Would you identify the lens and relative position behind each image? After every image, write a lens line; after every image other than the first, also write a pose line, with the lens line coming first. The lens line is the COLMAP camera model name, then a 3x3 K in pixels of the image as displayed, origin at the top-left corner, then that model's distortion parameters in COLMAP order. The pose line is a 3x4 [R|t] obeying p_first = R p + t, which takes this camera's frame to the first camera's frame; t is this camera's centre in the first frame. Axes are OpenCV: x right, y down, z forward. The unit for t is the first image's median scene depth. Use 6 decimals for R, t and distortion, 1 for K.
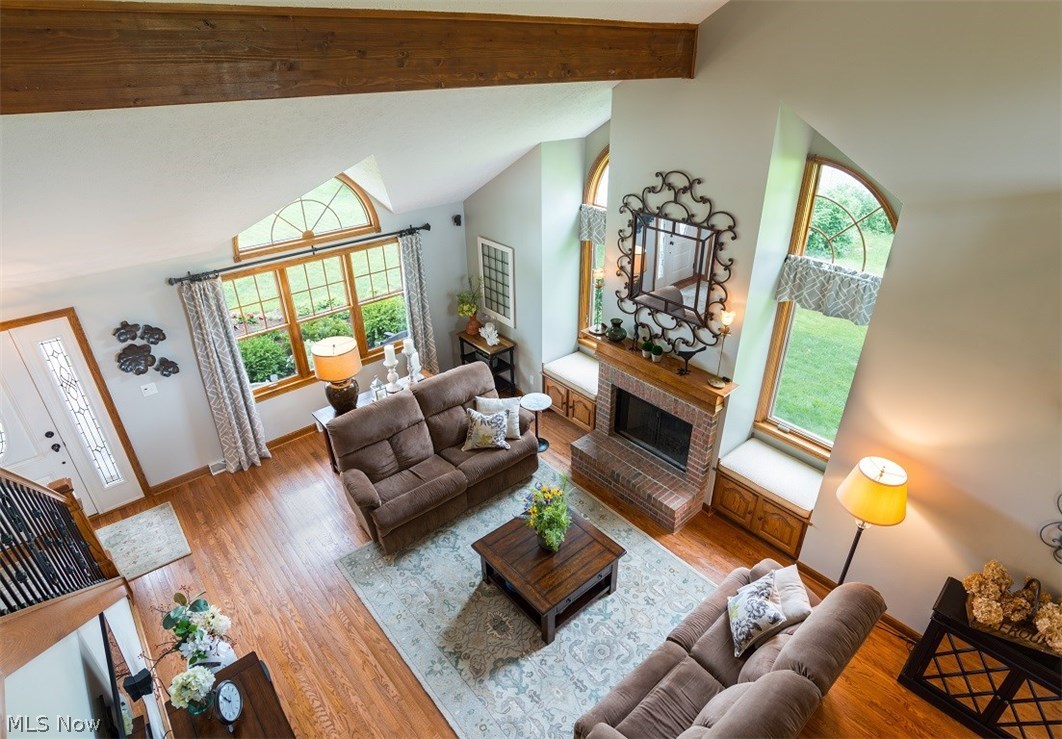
lens RADIAL K [[572.1, 0, 536.0], [0, 572.1, 362.7], [0, 0, 1]] dist [-0.034417, -0.000017]
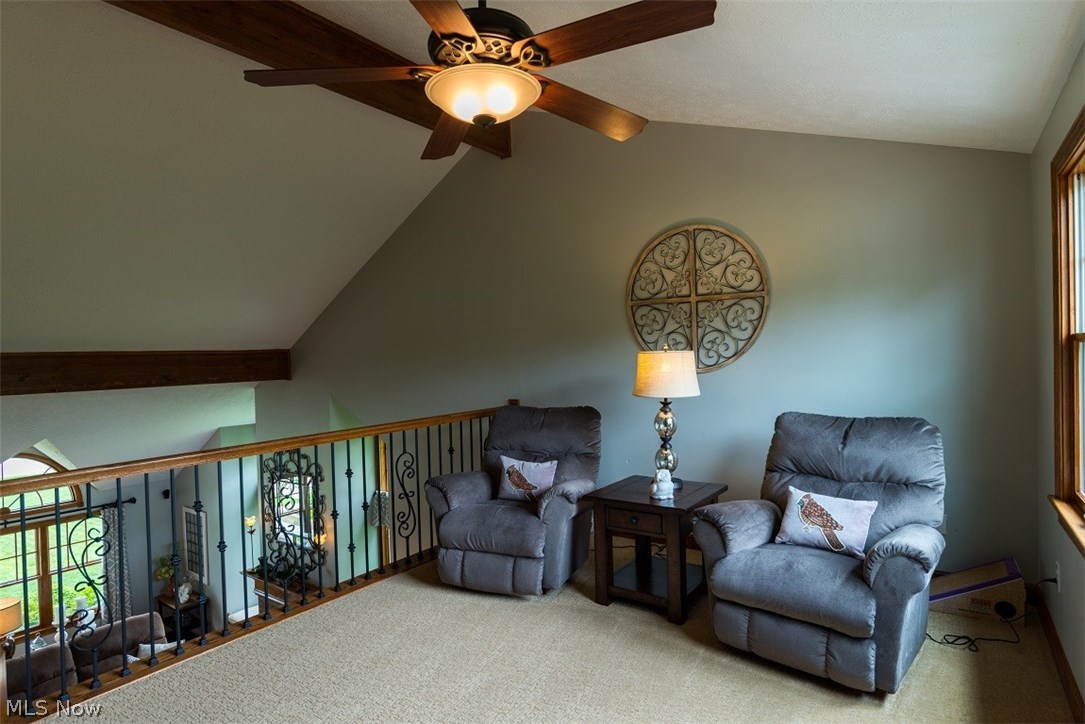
lens RADIAL K [[614.0, 0, 541.2], [0, 614.0, 366.0], [0, 0, 1]] dist [-0.002615, 0.002339]
pose [[0.980188, -0.031630, 0.195526, 0.481615], [0.119258, 0.882416, -0.455103, 0.236158], [-0.158141, 0.469405, 0.868706, -0.445837]]
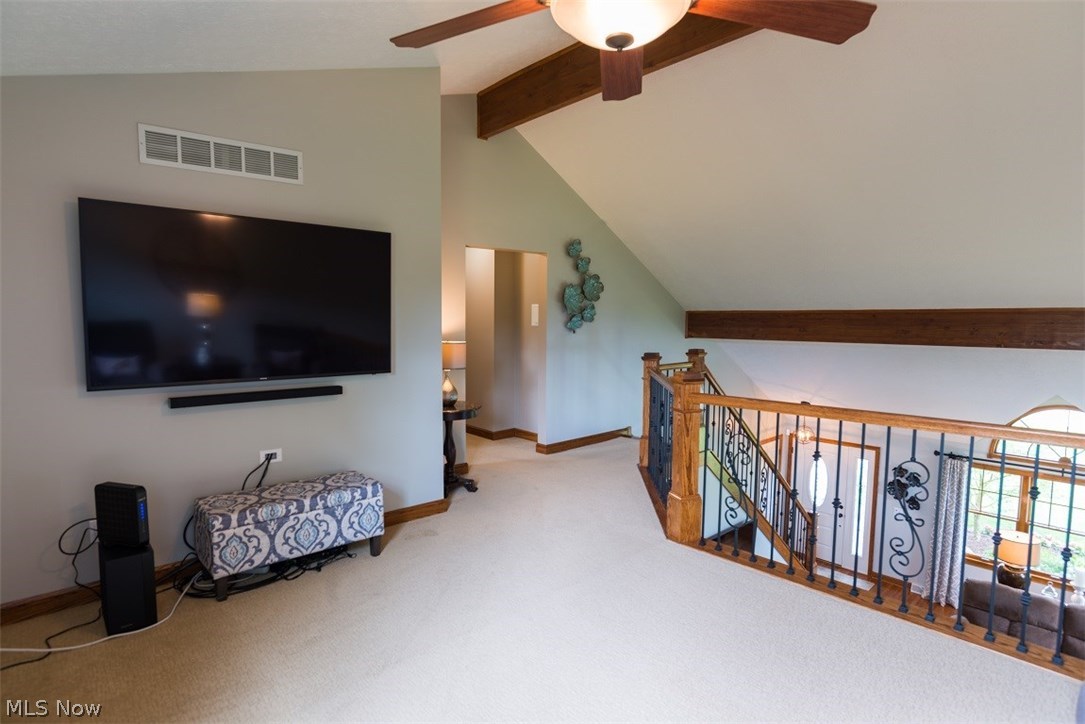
lens RADIAL K [[553.3, 0, 542.9], [0, 553.3, 359.7], [0, 0, 1]] dist [0.001665, 0.000572]
pose [[0.005294, 0.074647, -0.997196, 0.830802], [-0.488433, 0.870356, 0.062559, 0.065967], [0.872585, 0.486732, 0.041068, -0.142878]]
